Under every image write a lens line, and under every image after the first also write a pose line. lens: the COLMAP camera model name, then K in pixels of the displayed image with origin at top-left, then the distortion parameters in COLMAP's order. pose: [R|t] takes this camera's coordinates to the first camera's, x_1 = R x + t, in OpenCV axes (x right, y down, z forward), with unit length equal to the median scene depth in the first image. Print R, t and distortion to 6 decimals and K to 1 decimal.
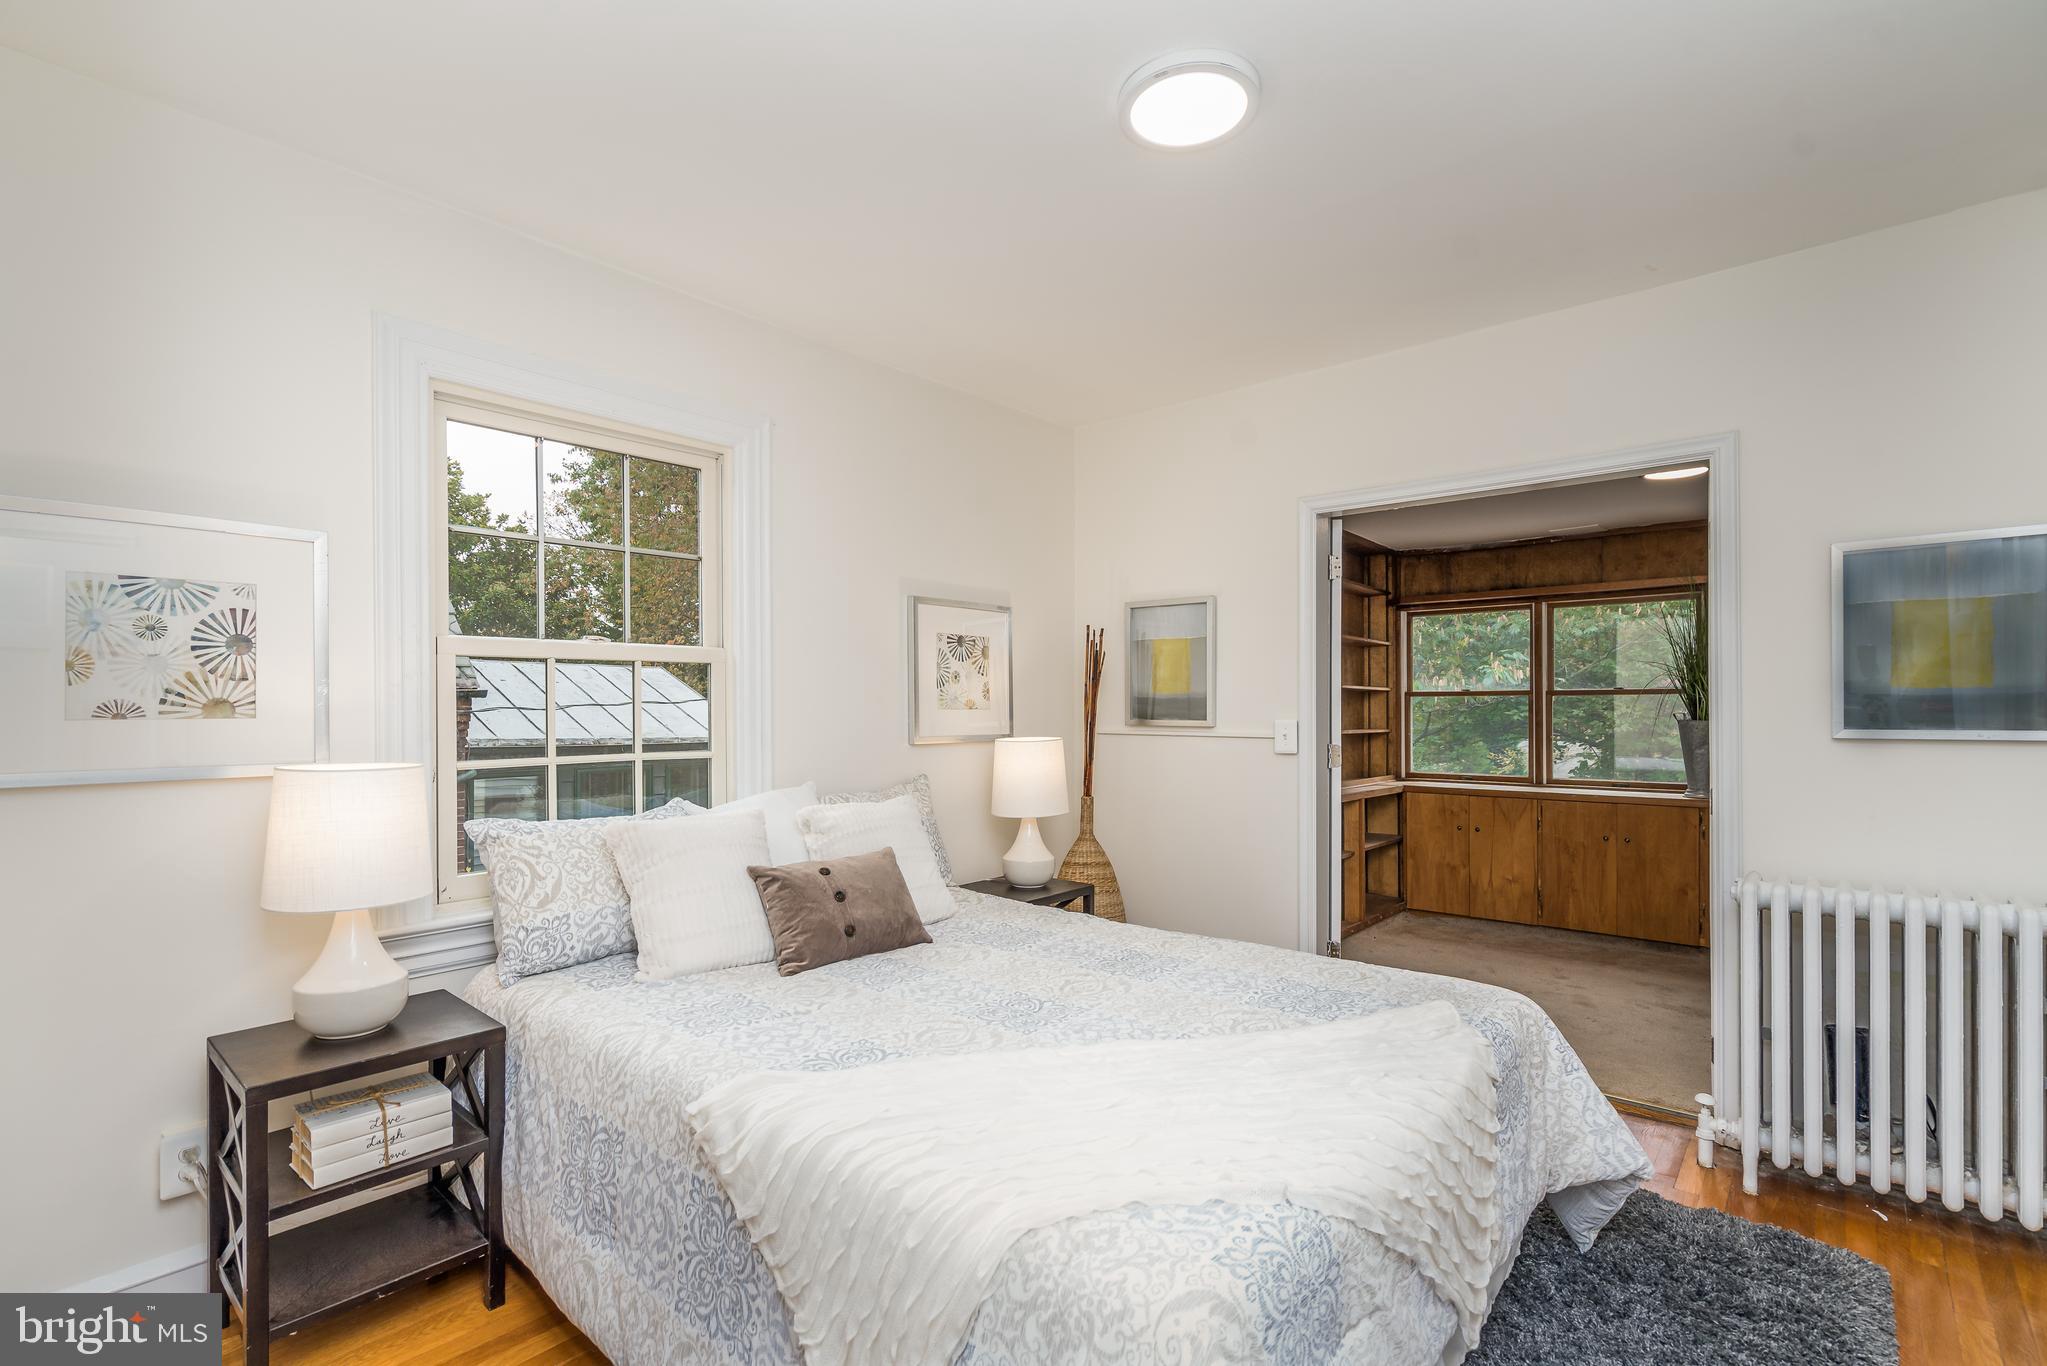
lens RADIAL K [[940.2, 0, 1014.8], [0, 940.2, 715.4], [0, 0, 1]] dist [0.001483, 0.000100]
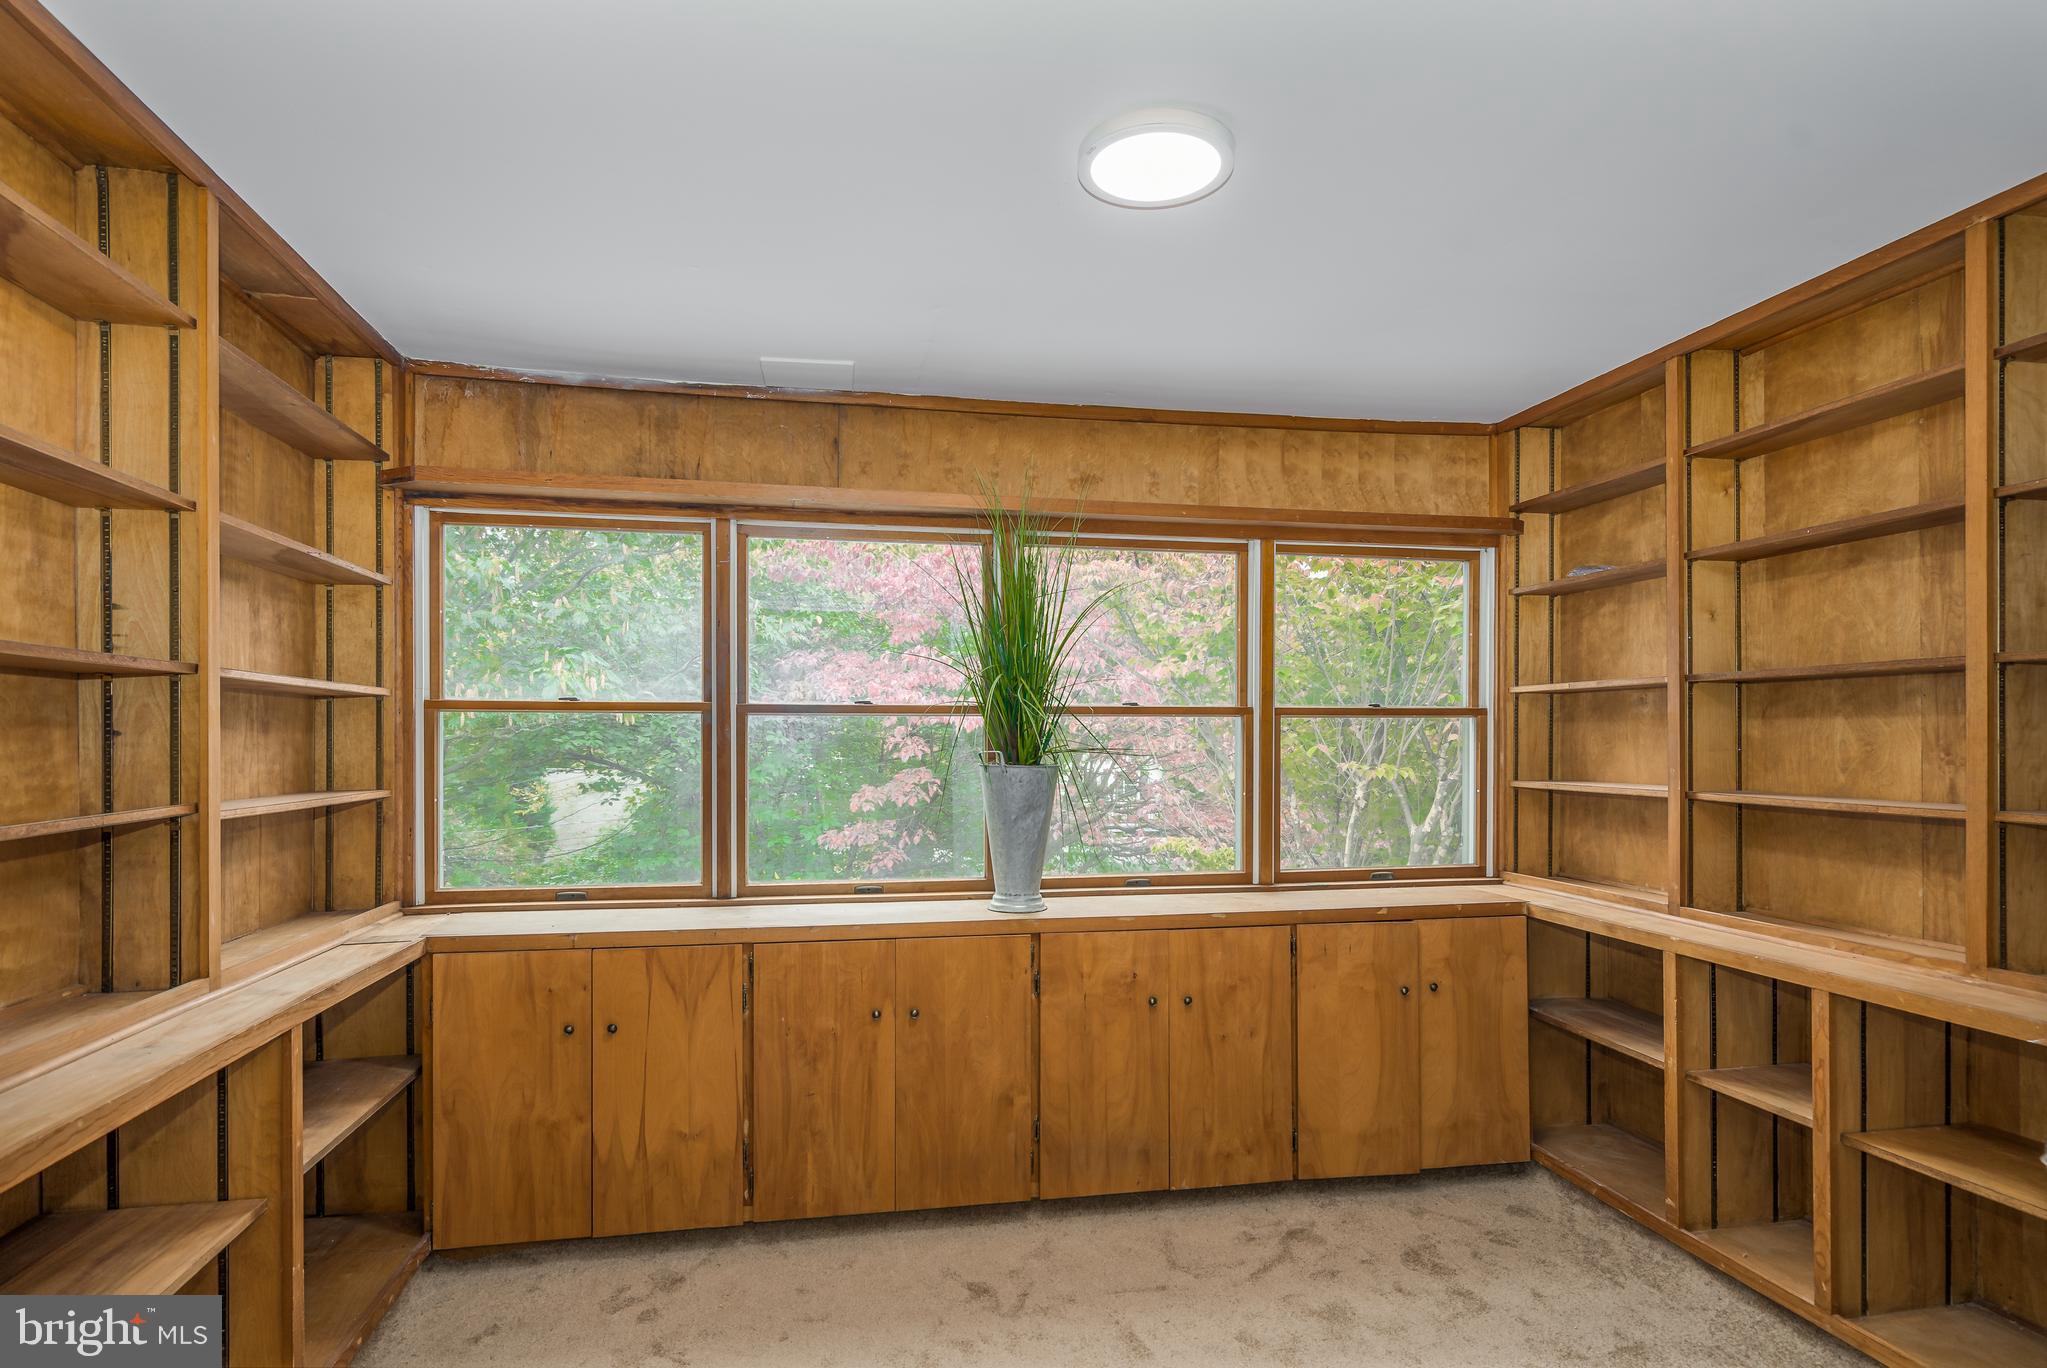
lens RADIAL K [[1083.1, 0, 1021.7], [0, 1083.1, 700.0], [0, 0, 1]] dist [0.027119, 0.000400]
pose [[0.602018, 0.001968, 0.798480, 0.200526], [0.000848, 0.999995, -0.003104, -0.025364], [-0.798482, 0.002546, 0.602013, 0.532573]]
